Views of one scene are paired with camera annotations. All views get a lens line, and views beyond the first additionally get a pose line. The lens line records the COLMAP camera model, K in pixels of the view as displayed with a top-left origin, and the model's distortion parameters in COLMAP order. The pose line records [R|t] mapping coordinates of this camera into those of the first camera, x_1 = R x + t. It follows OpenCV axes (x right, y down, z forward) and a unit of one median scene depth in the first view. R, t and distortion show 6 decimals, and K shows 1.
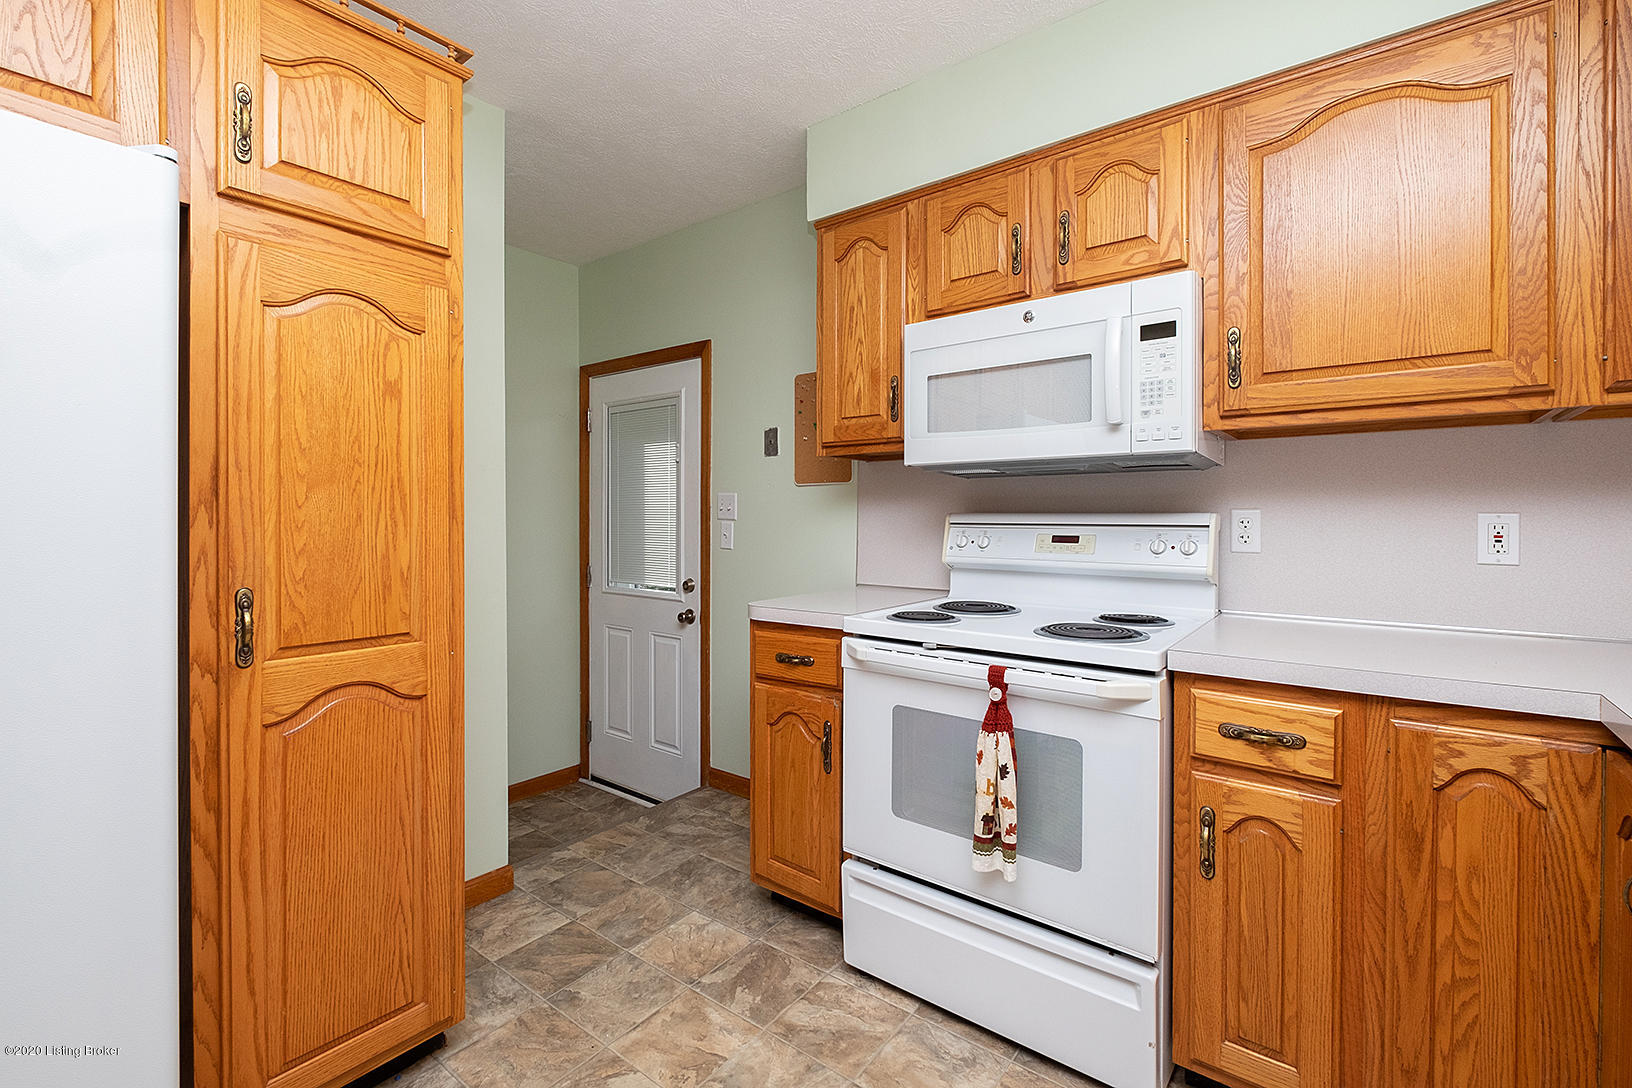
lens RADIAL K [[732.1, 0, 813.5], [0, 732.1, 522.6], [0, 0, 1]] dist [-0.008279, -0.000924]
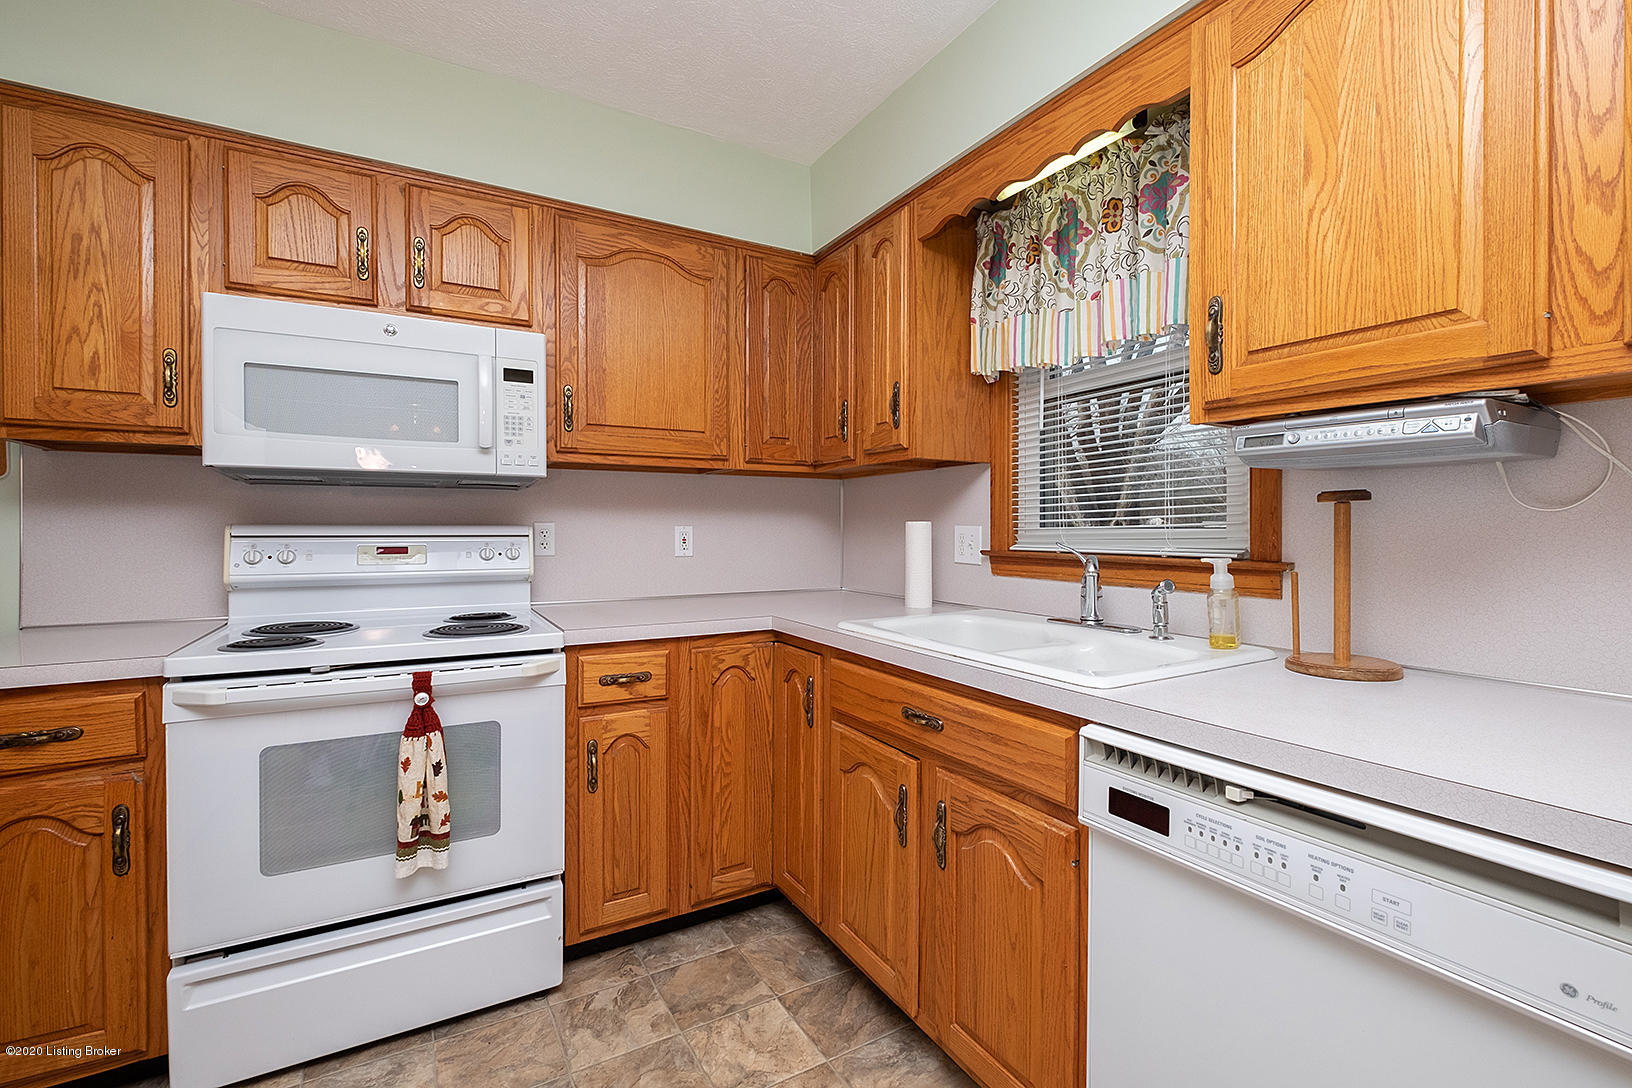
lens RADIAL K [[719.3, 0, 820.1], [0, 719.3, 540.6], [0, 0, 1]] dist [-0.010812, -0.000348]
pose [[0.358270, -0.017435, 0.933455, -0.484750], [0.005985, 0.999848, 0.016378, -0.003590], [-0.933599, -0.000281, 0.358319, 0.102867]]
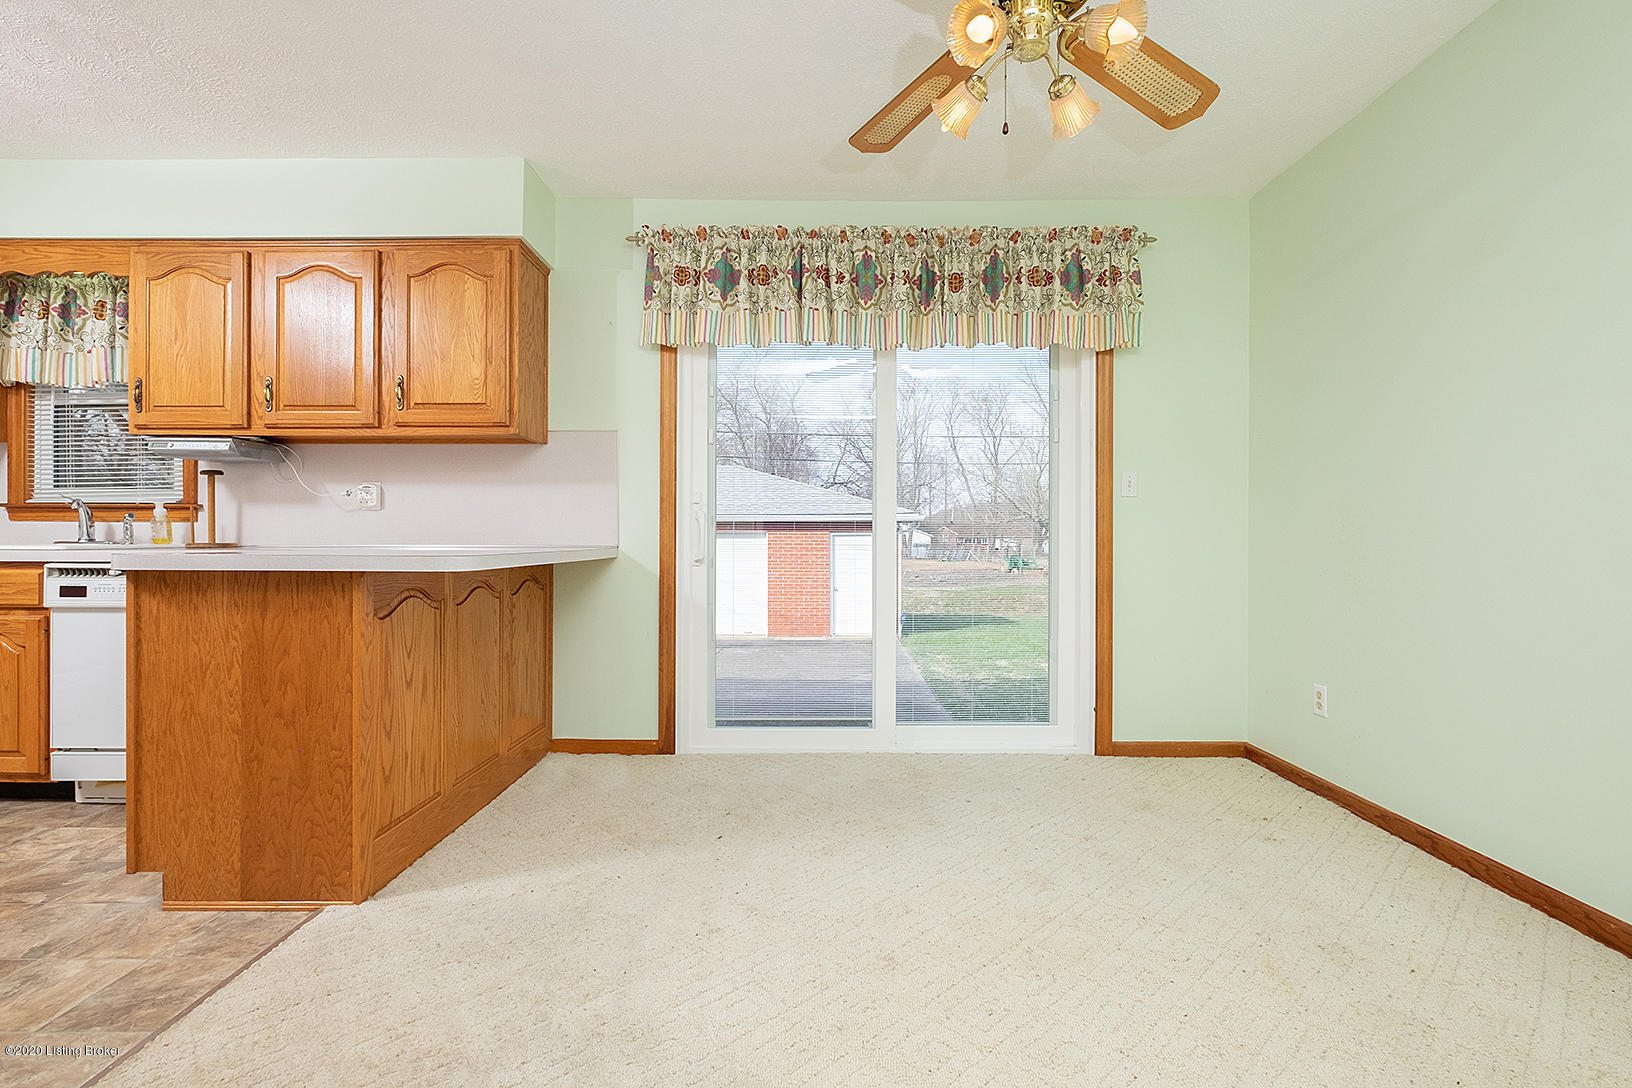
lens RADIAL K [[719.3, 0, 820.1], [0, 719.3, 540.6], [0, 0, 1]] dist [-0.010812, -0.000348]
pose [[-0.626262, -0.005149, 0.779596, -1.572856], [-0.001074, 0.999983, 0.005742, 0.092417], [-0.779612, 0.002759, -0.626257, -0.137409]]
